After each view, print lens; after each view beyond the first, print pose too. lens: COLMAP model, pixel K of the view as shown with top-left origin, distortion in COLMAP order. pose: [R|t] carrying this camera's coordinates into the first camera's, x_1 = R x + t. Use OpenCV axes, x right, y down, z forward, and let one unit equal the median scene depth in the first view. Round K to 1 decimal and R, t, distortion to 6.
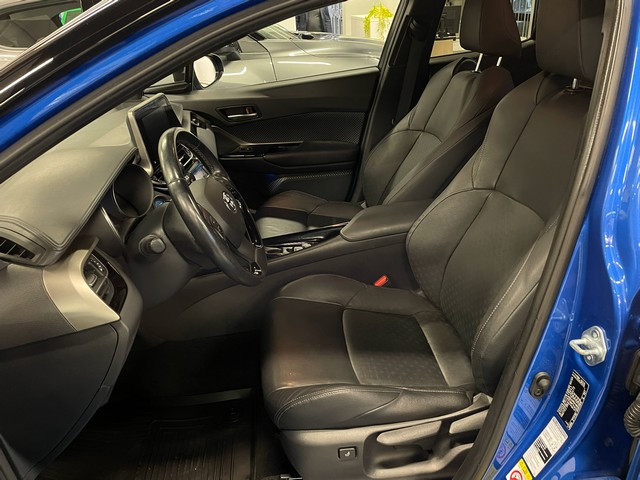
lens RADIAL K [[505.2, 0, 319.2], [0, 505.2, 228.0], [0, 0, 1]] dist [0.131197, -0.185270]
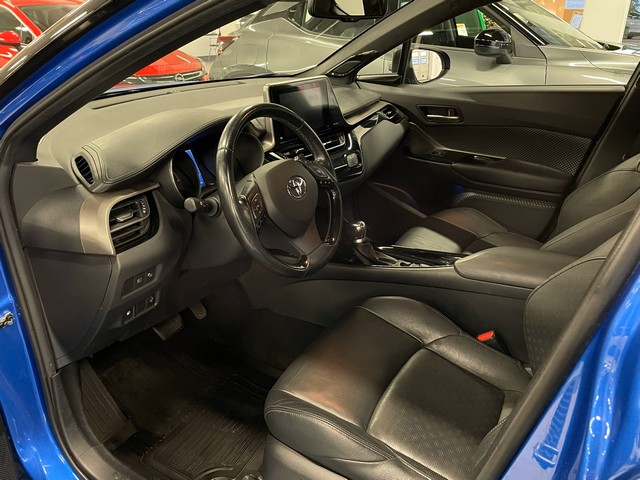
lens RADIAL K [[505.2, 0, 319.2], [0, 505.2, 228.0], [0, 0, 1]] dist [0.131197, -0.185270]
pose [[0.817258, 0.283297, -0.501829, 0.190089], [-0.285729, 0.955445, 0.074050, -0.031943], [0.500448, 0.082869, 0.861791, 0.101154]]
